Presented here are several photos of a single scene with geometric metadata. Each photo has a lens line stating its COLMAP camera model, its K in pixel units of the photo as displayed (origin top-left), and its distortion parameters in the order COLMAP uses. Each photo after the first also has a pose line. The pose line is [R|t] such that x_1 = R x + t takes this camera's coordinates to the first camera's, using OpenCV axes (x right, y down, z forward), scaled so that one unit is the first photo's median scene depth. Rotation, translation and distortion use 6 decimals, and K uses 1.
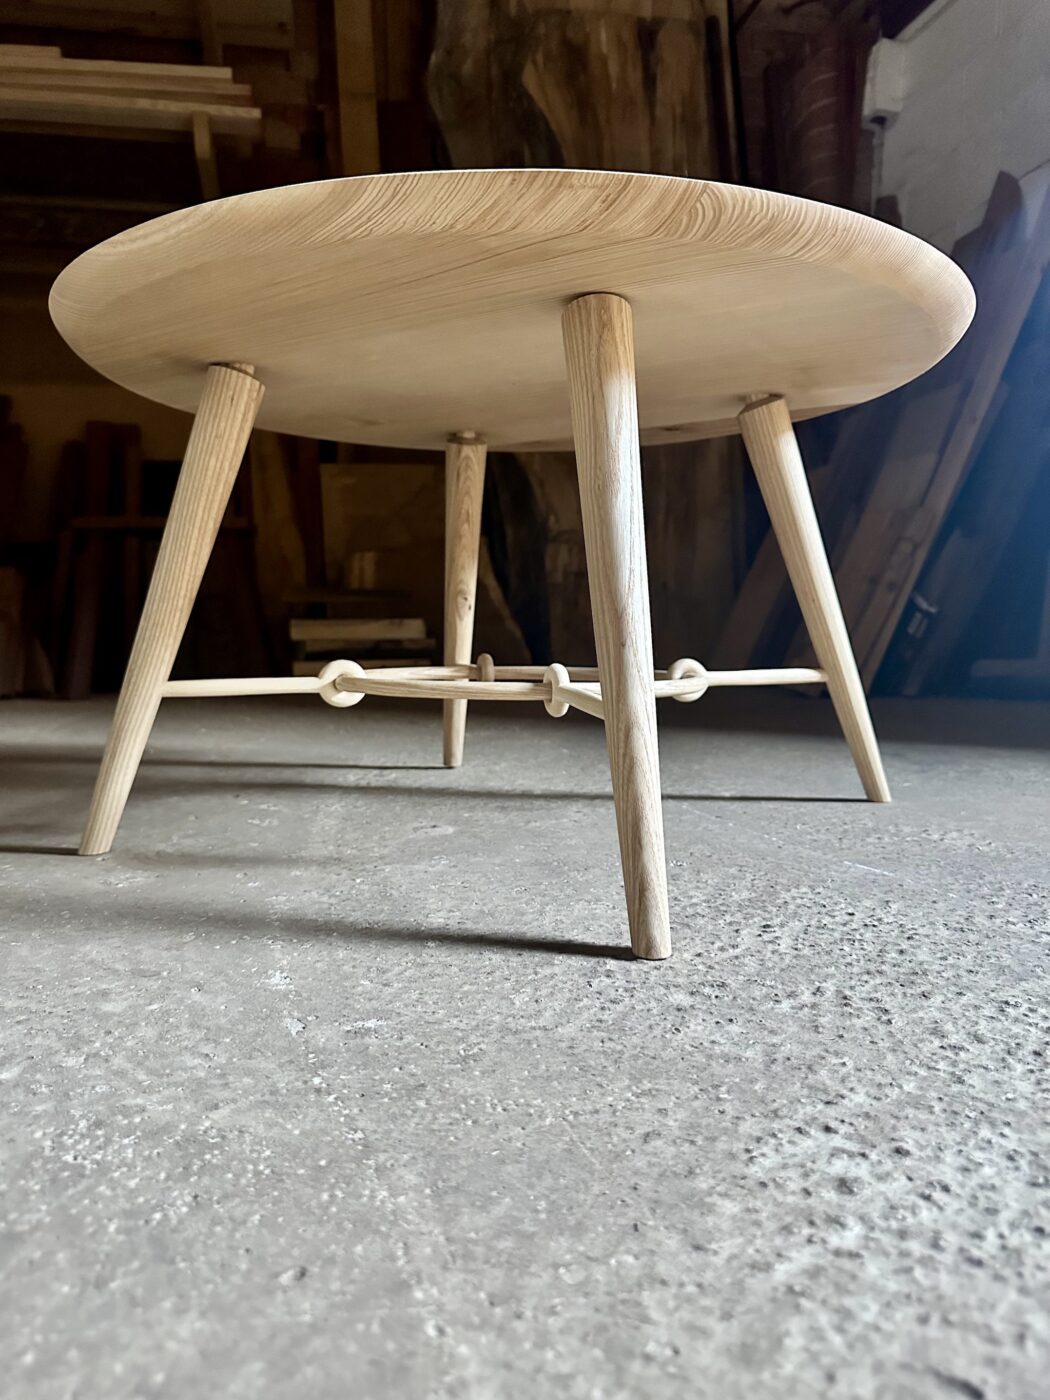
lens RADIAL K [[1016.6, 0, 531.8], [0, 1016.6, 699.9], [0, 0, 1]] dist [0.013118, -0.032569]
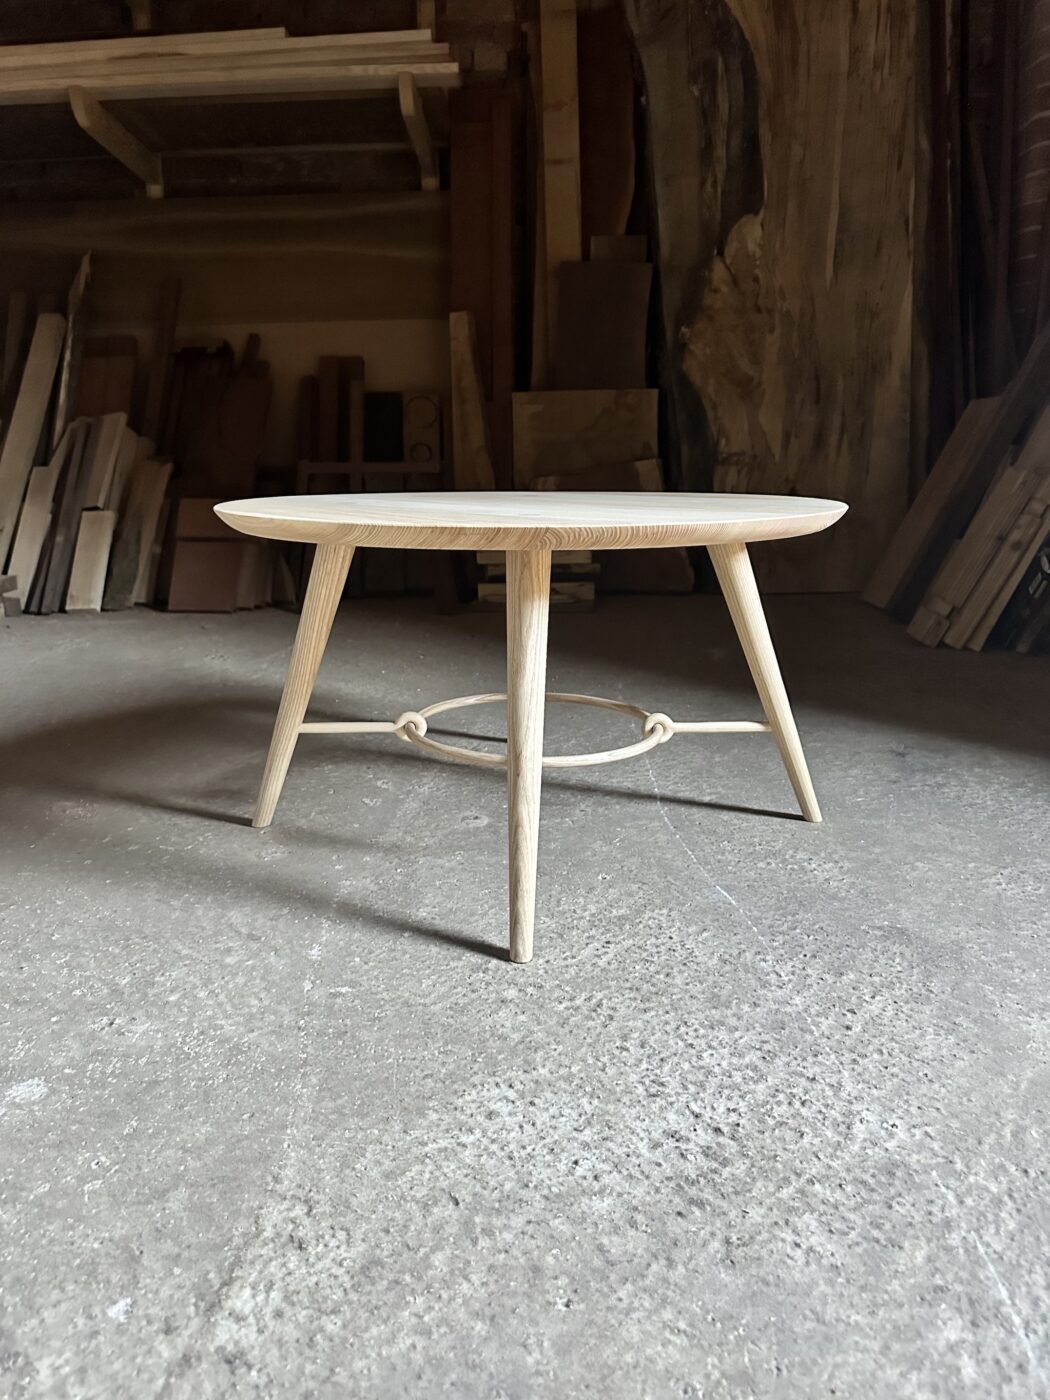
lens RADIAL K [[1016.6, 0, 523.5], [0, 1016.6, 698.4], [0, 0, 1]] dist [0.013118, -0.032569]
pose [[0.966762, 0.063813, -0.247588, 0.661307], [-0.021160, 0.985001, 0.171248, -0.610455], [0.254802, -0.160317, 0.953611, -0.728988]]
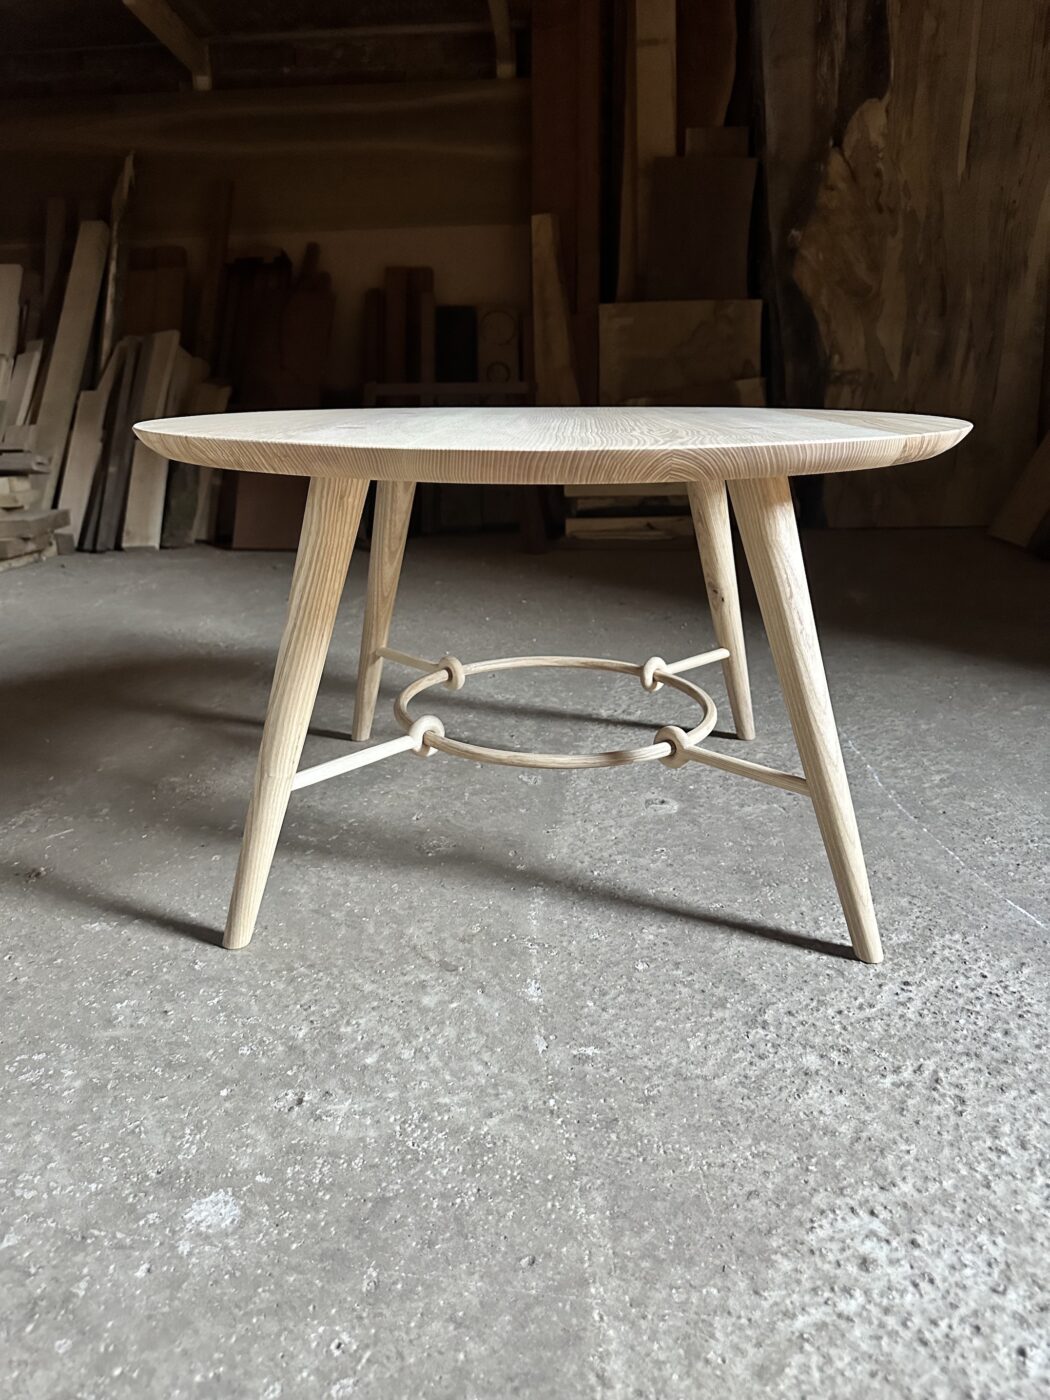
lens RADIAL K [[1016.6, 0, 521.5], [0, 1016.6, 700.3], [0, 0, 1]] dist [0.013118, -0.032569]
pose [[0.960897, 0.082217, -0.264419, 0.105332], [-0.018590, 0.971904, 0.234643, -0.567485], [0.276281, -0.220552, 0.935428, -0.338590]]
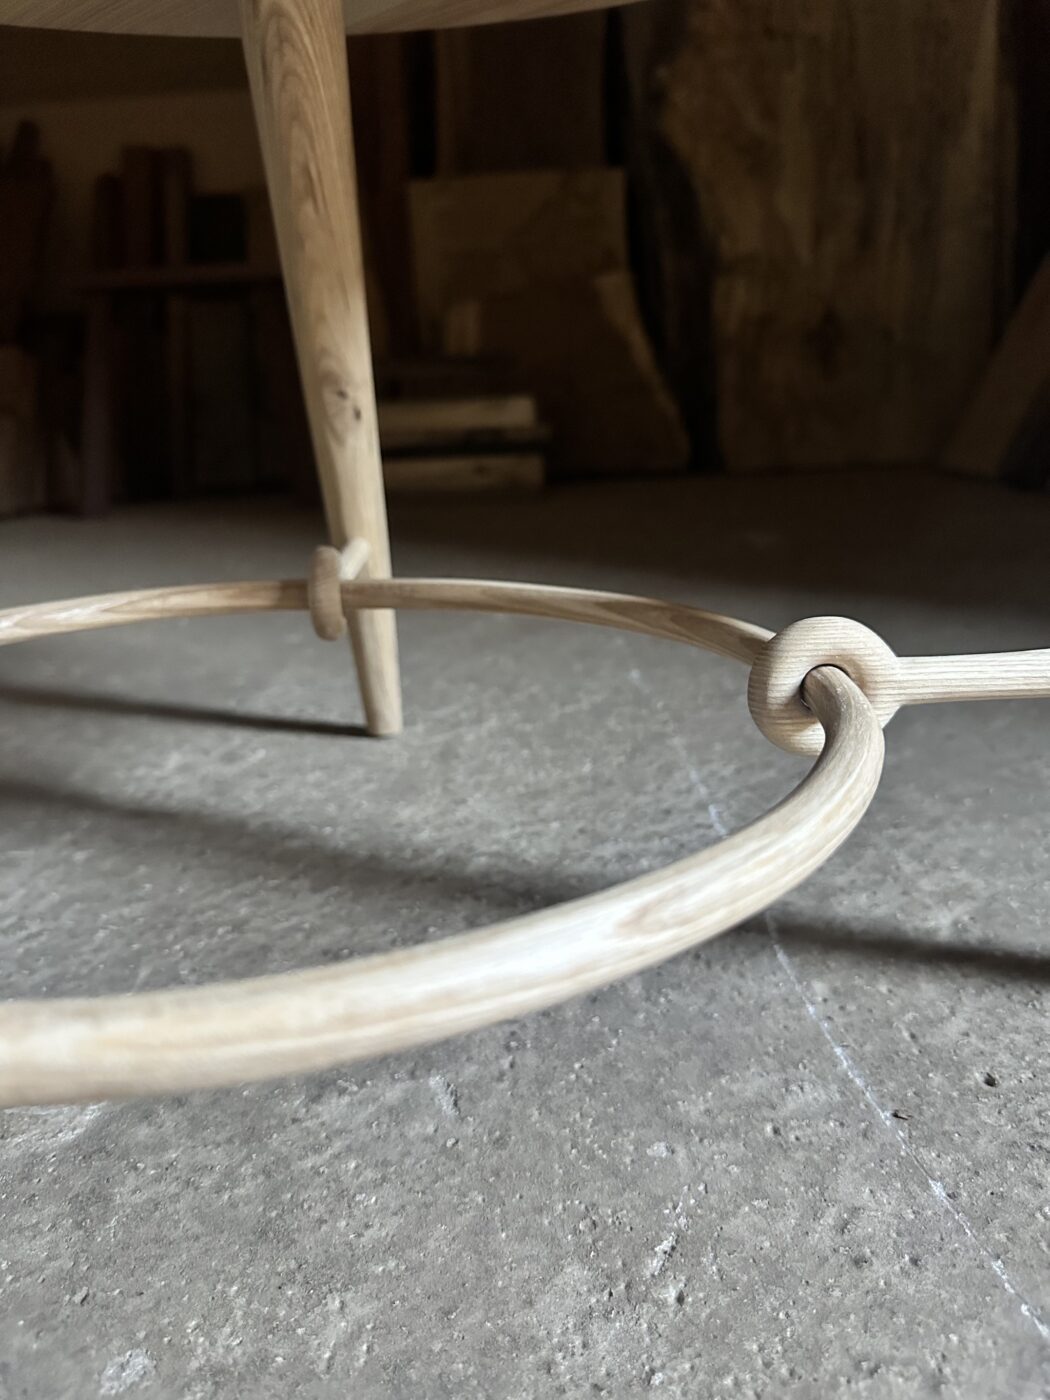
lens RADIAL K [[1016.6, 0, 530.7], [0, 1016.6, 695.9], [0, 0, 1]] dist [0.013118, -0.032569]
pose [[0.978654, 0.028515, -0.203526, 0.275509], [0.017466, 0.975204, 0.220617, -0.176619], [0.204771, -0.219462, 0.953890, 1.485385]]
